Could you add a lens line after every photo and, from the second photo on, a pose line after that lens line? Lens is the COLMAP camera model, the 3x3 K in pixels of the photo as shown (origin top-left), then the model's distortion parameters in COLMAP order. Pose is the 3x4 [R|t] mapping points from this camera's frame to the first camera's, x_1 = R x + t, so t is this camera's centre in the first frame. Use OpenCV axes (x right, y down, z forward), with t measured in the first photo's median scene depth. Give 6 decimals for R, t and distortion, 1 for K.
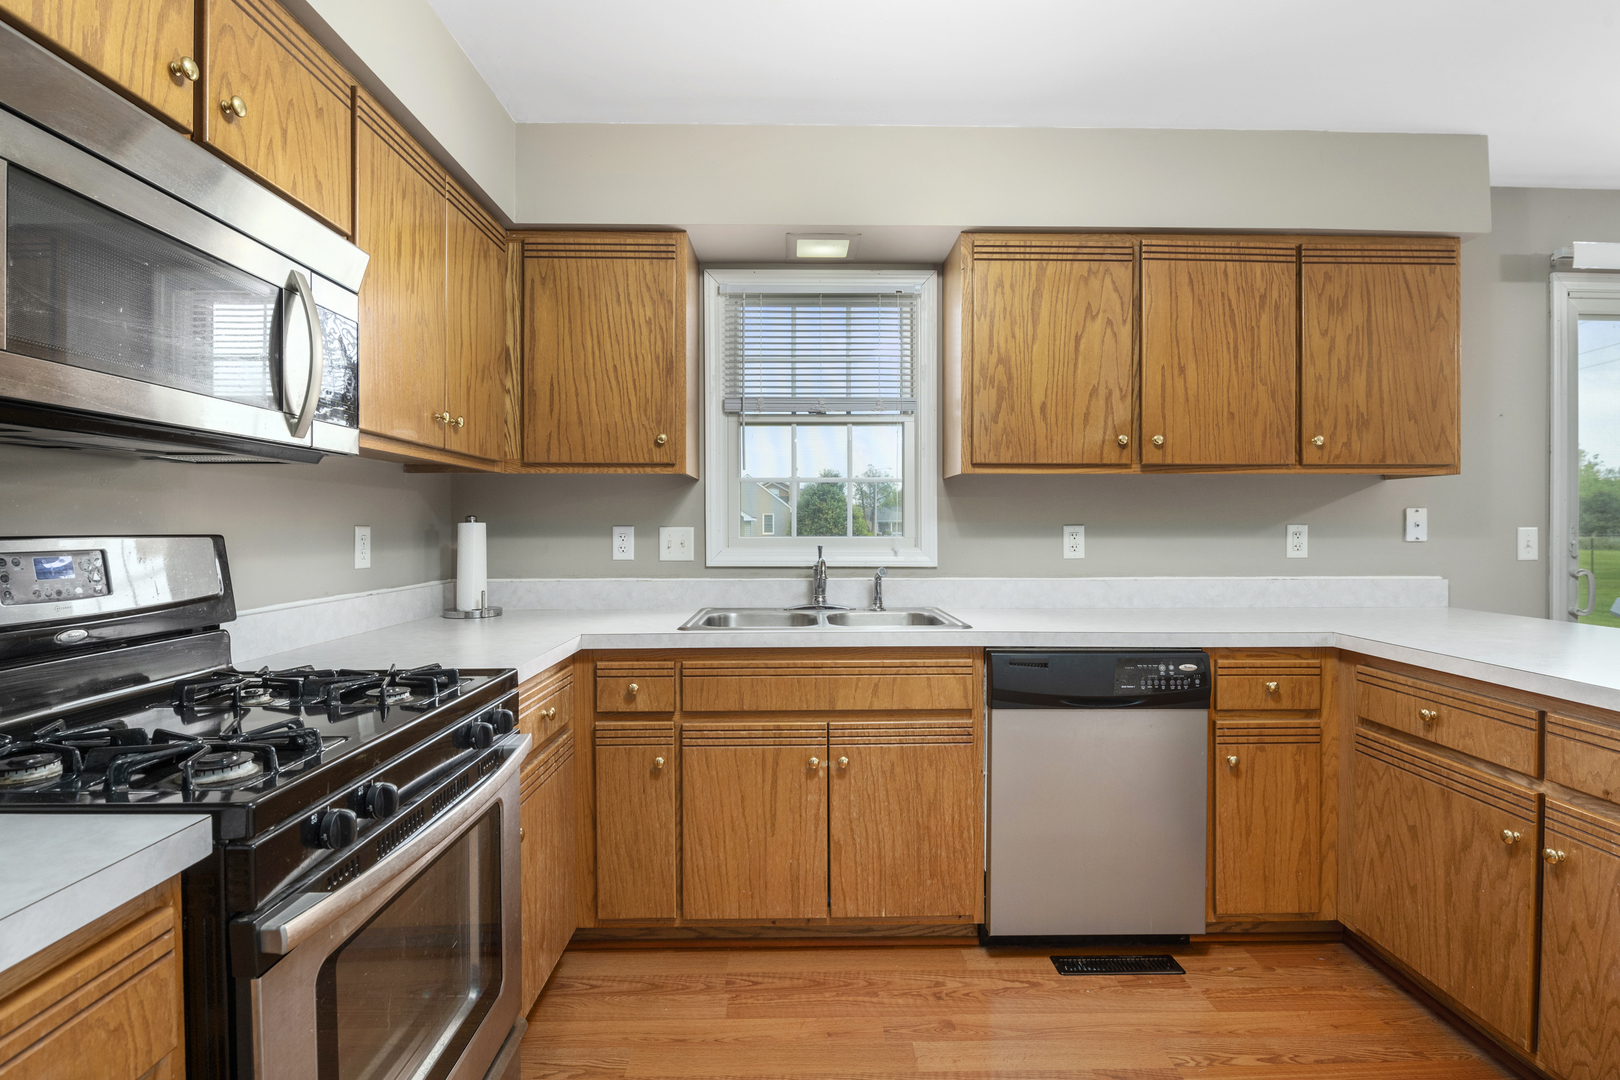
lens RADIAL K [[772.7, 0, 806.8], [0, 772.7, 531.1], [0, 0, 1]] dist [0.001833, -0.009637]
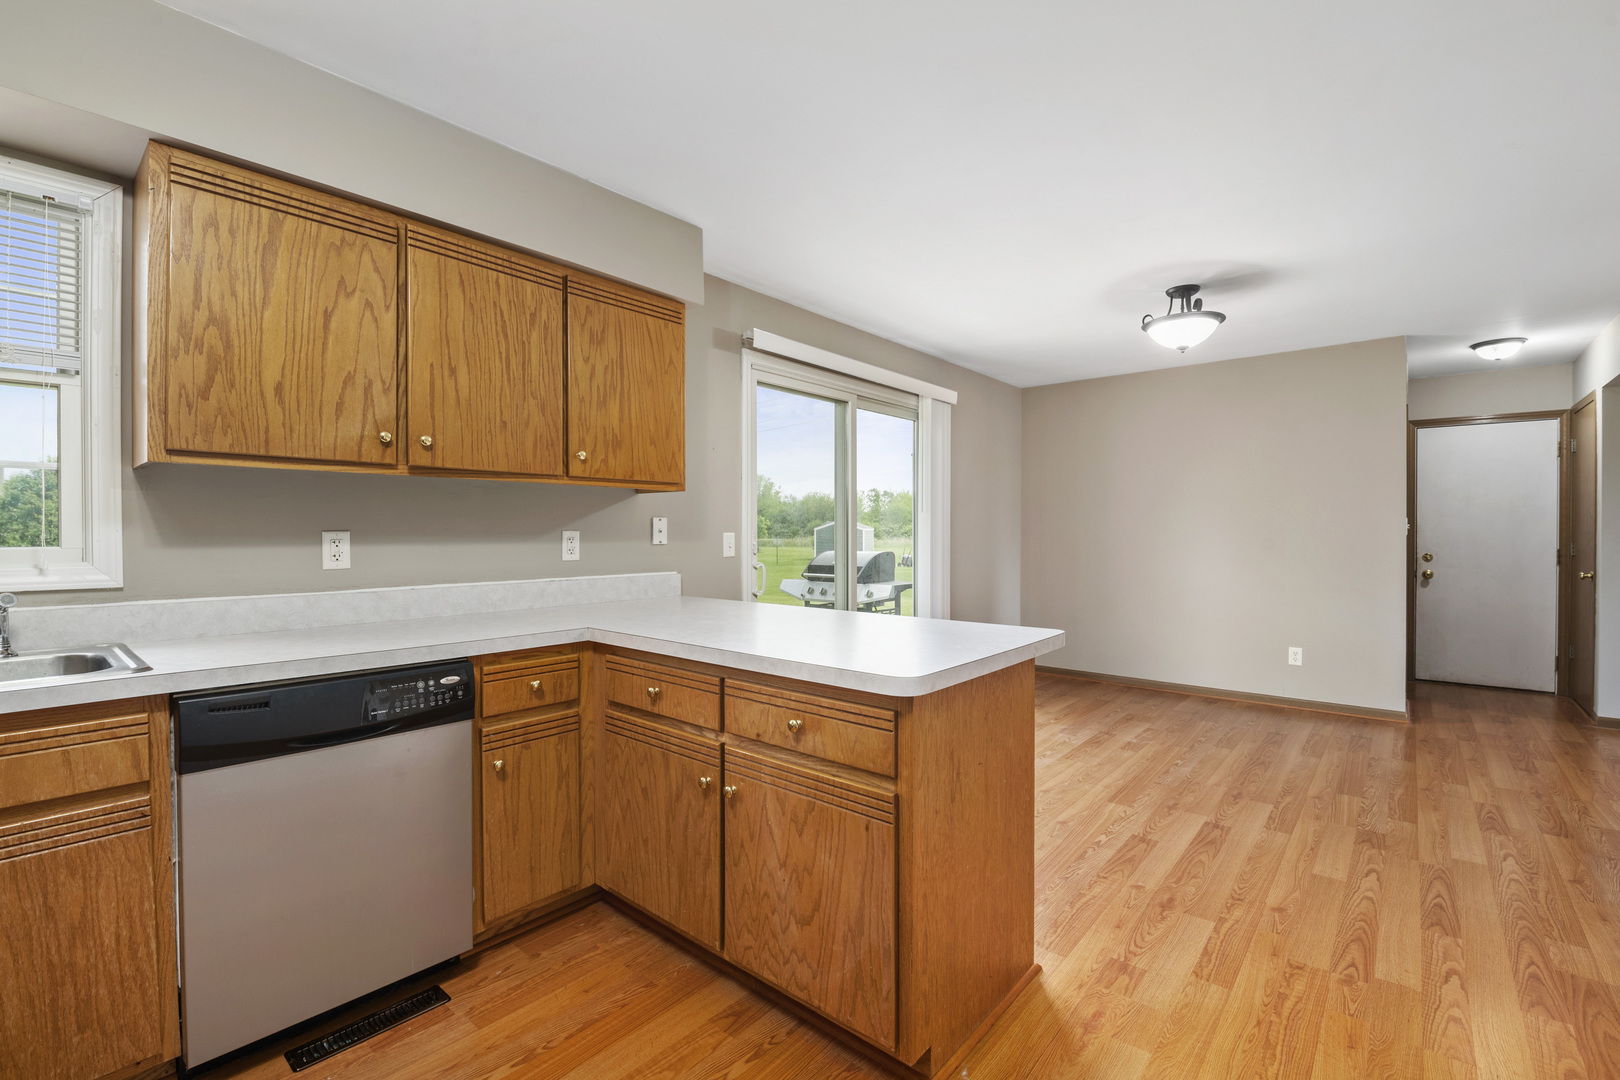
lens RADIAL K [[705.4, 0, 813.8], [0, 705.4, 536.8], [0, 0, 1]] dist [-0.000726, -0.009990]
pose [[0.661571, -0.005228, 0.749864, 0.120294], [0.004521, 0.999985, 0.002983, -0.001138], [-0.749869, 0.001417, 0.661585, 0.073979]]
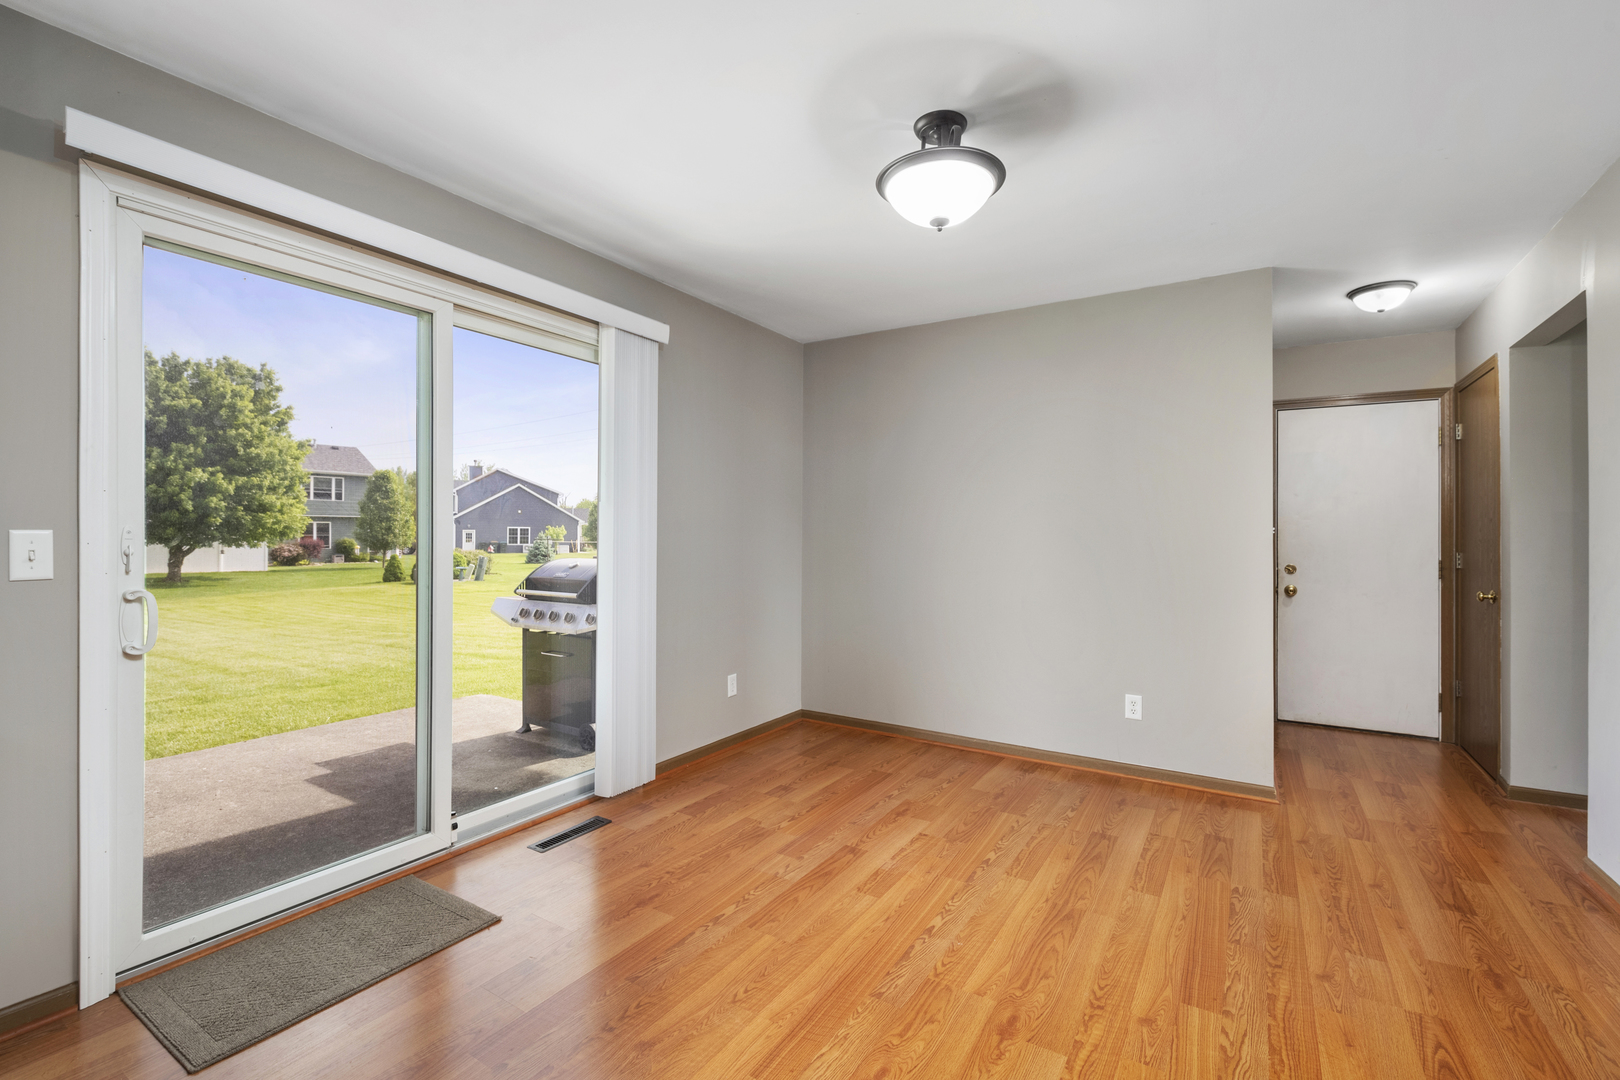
lens RADIAL K [[727.4, 0, 793.3], [0, 727.4, 532.5], [0, 0, 1]] dist [-0.013604, -0.000987]
pose [[0.552305, 0.008199, 0.833602, 0.892573], [-0.000803, 0.999956, -0.009303, 0.005016], [-0.833641, 0.004469, 0.552288, 0.129191]]
